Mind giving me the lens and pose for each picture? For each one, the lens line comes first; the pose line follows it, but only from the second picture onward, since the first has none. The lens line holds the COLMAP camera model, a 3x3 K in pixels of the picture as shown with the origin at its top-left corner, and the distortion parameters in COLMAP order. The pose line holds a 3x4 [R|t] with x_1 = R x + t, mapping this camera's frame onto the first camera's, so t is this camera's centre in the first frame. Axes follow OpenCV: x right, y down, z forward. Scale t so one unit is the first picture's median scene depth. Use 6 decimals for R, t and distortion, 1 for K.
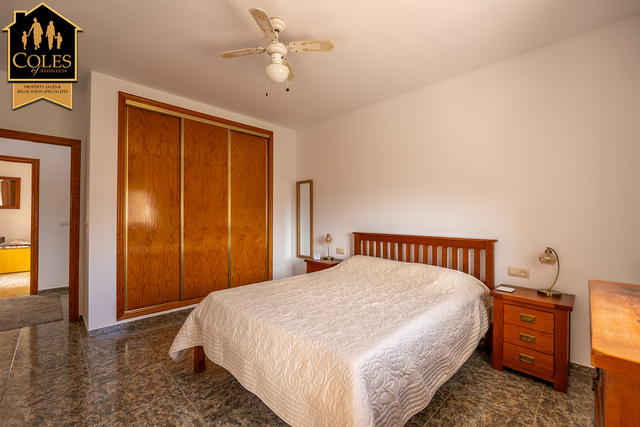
lens RADIAL K [[268.9, 0, 320.0], [0, 268.9, 213.5], [0, 0, 1]] dist [-0.002831, -0.000299]
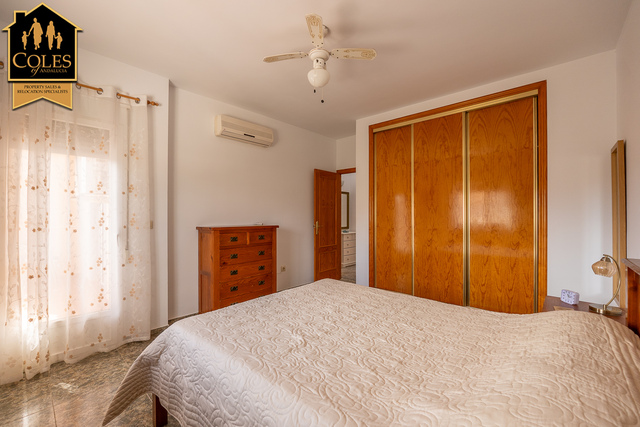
lens RADIAL K [[268.9, 0, 320.0], [0, 268.9, 213.5], [0, 0, 1]] dist [-0.002831, -0.000299]
pose [[0.059175, -0.004484, -0.998238, 0.497892], [0.008596, 0.999955, -0.003983, -0.000718], [0.998211, -0.008345, 0.059211, 0.541077]]
